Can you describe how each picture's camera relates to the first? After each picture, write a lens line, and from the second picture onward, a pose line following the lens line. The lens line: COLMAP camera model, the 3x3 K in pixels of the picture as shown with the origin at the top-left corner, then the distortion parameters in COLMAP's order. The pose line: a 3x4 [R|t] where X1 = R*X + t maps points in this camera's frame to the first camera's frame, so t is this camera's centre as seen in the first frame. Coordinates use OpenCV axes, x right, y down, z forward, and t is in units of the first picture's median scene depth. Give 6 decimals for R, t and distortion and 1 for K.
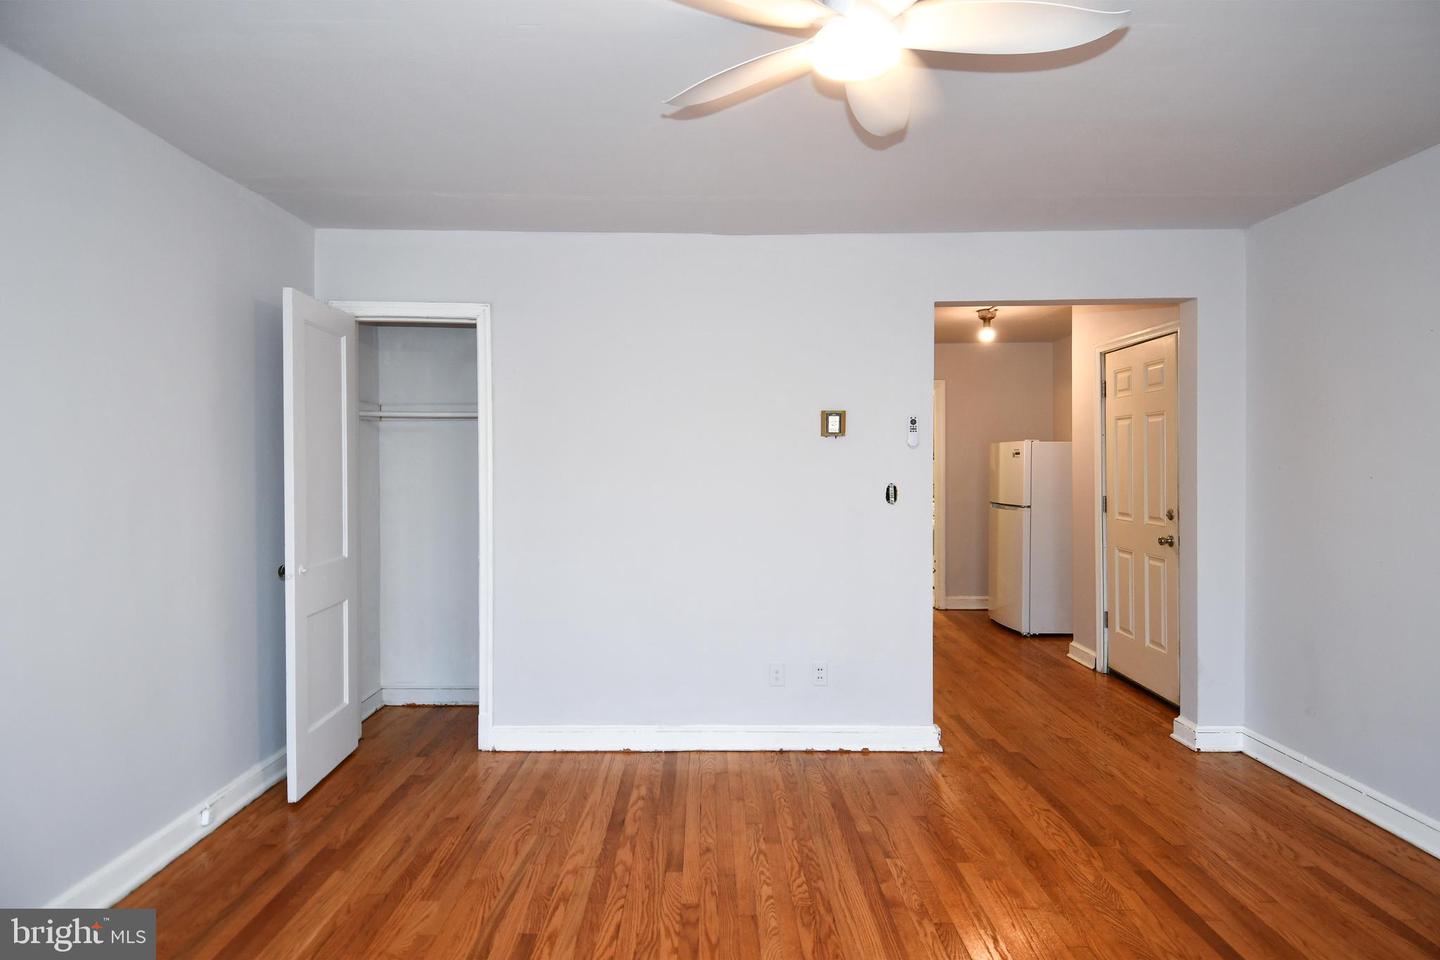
lens RADIAL K [[801.7, 0, 764.2], [0, 801.7, 455.7], [0, 0, 1]] dist [0.024737, -0.035652]
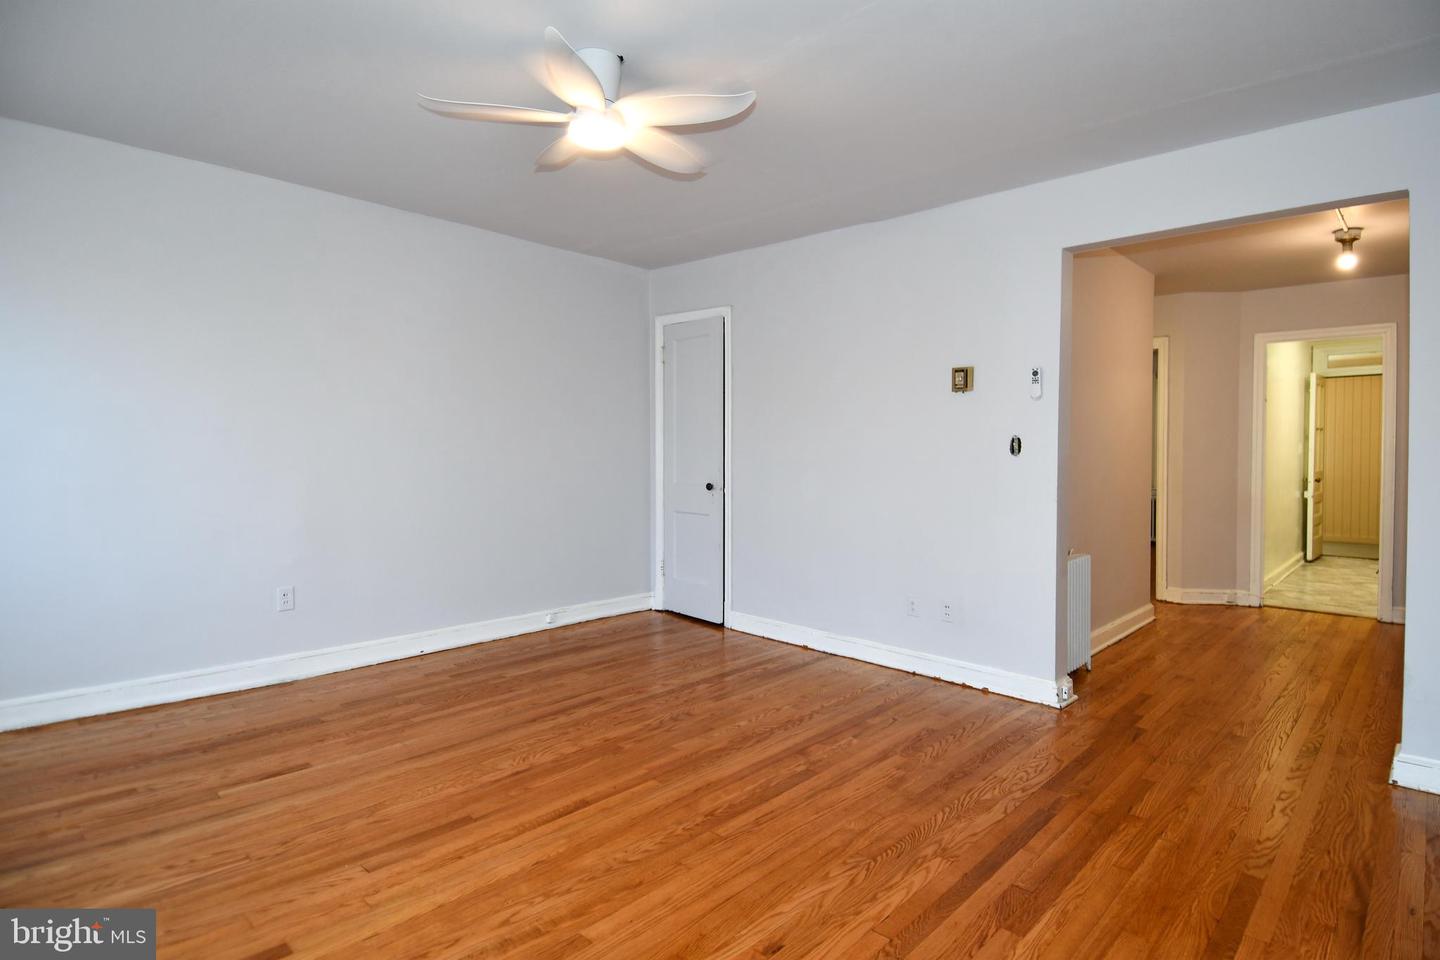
lens RADIAL K [[801.7, 0, 718.0], [0, 801.7, 465.4], [0, 0, 1]] dist [0.024737, -0.035652]
pose [[0.703823, 0.022526, -0.710018, 0.793699], [-0.004633, 0.999621, 0.027121, 0.059290], [0.710360, -0.015799, 0.703661, 0.020040]]
